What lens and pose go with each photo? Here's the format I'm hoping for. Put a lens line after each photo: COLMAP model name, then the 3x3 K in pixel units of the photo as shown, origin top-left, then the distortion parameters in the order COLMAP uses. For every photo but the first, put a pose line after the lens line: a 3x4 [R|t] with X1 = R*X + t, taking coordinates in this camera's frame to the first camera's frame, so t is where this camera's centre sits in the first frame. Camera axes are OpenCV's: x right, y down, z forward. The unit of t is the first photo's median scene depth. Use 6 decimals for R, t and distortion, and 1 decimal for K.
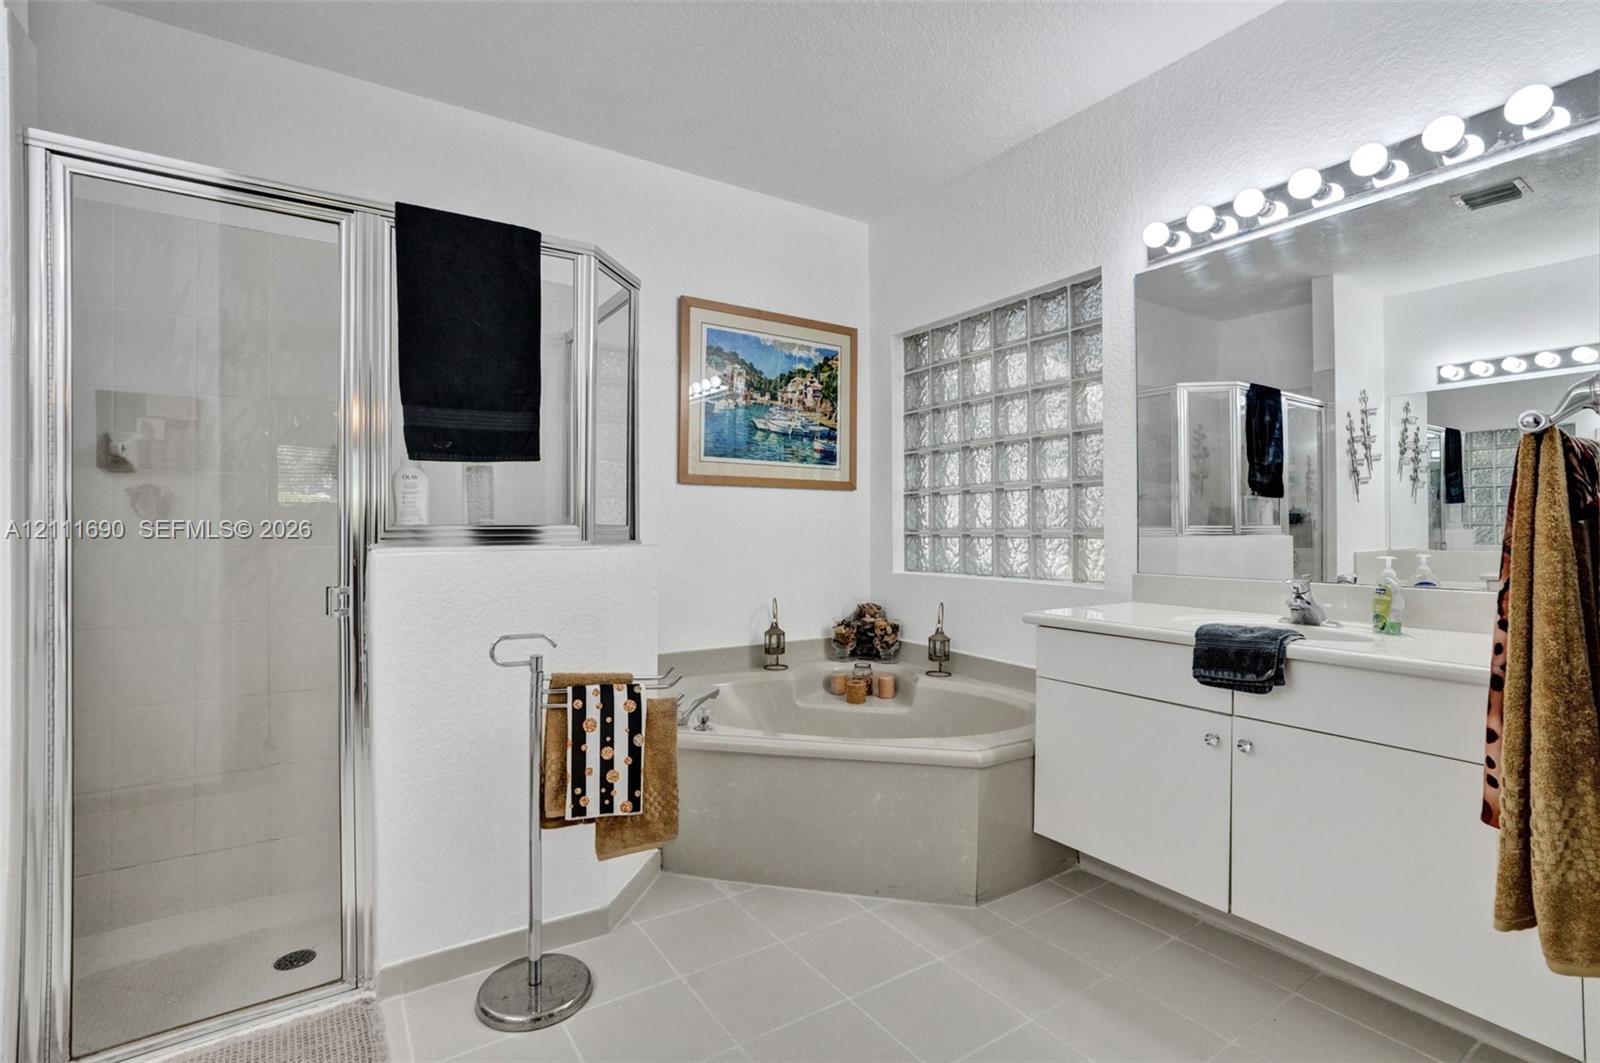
lens RADIAL K [[753.3, 0, 800.0], [0, 753.3, 531.5], [0, 0, 1]] dist [-0.000212, 0.000066]
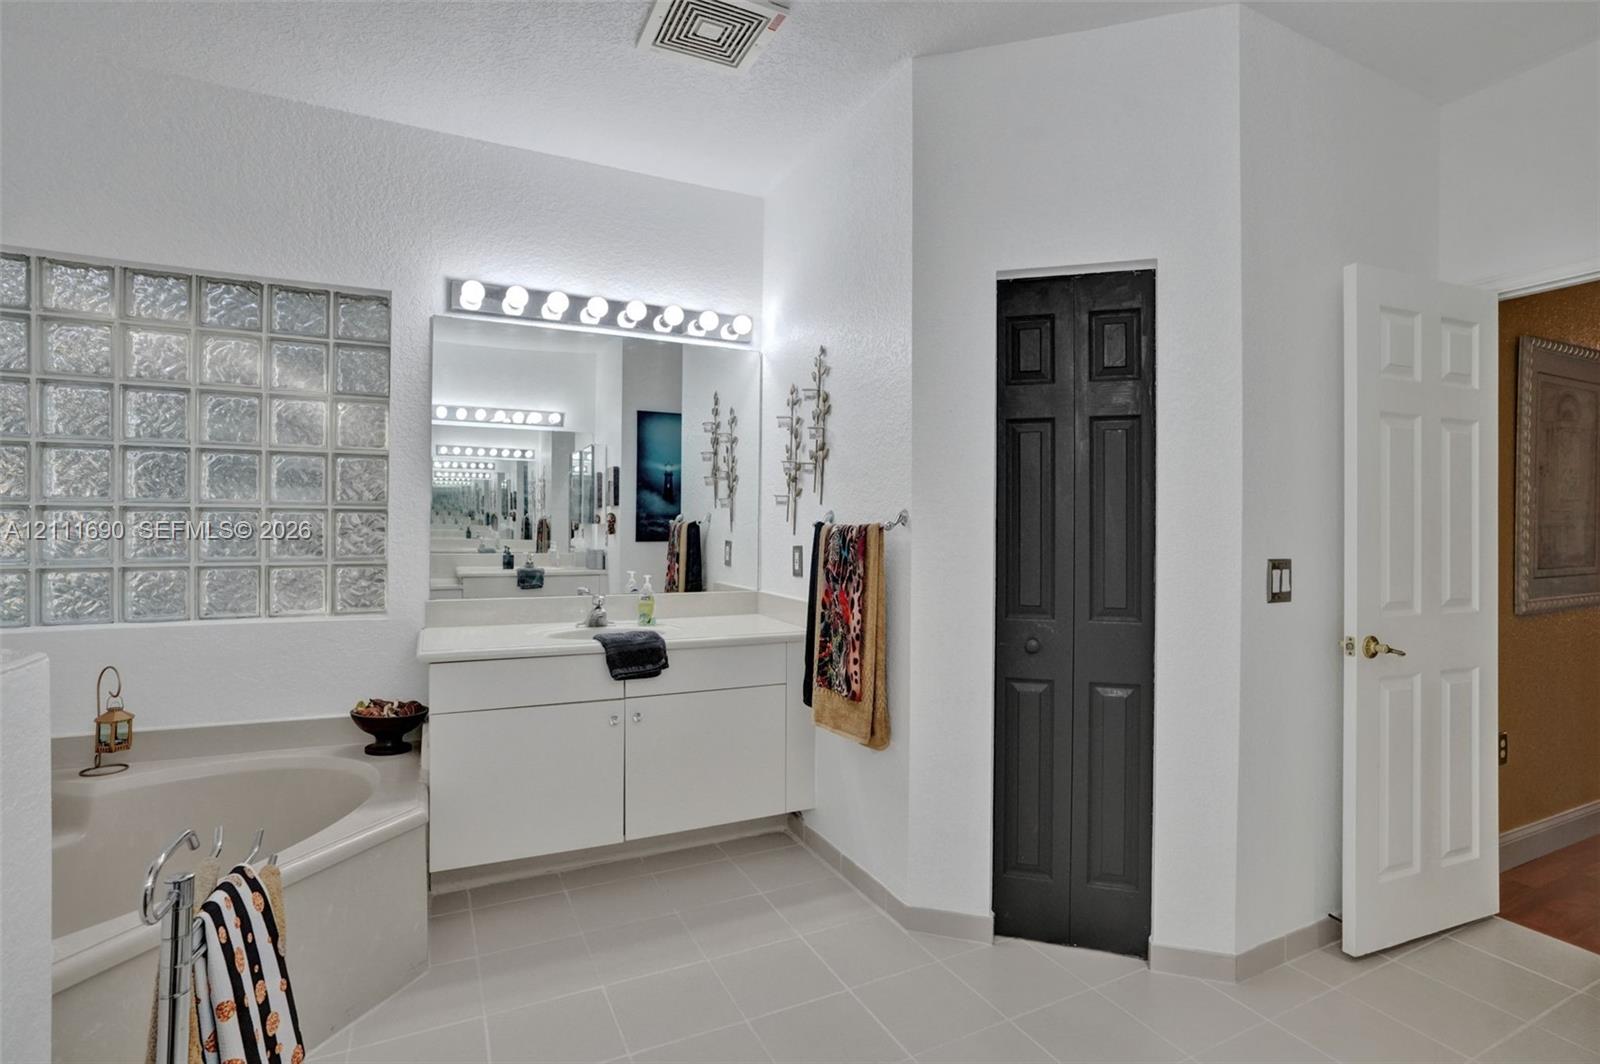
lens RADIAL K [[771.4, 0, 801.5], [0, 771.4, 525.7], [0, 0, 1]] dist [-0.048396, 0.001042]
pose [[0.114128, 0.004238, 0.993457, -0.750527], [-0.008255, 0.999960, -0.003317, -0.066253], [-0.993432, -0.007823, 0.114158, 0.502732]]
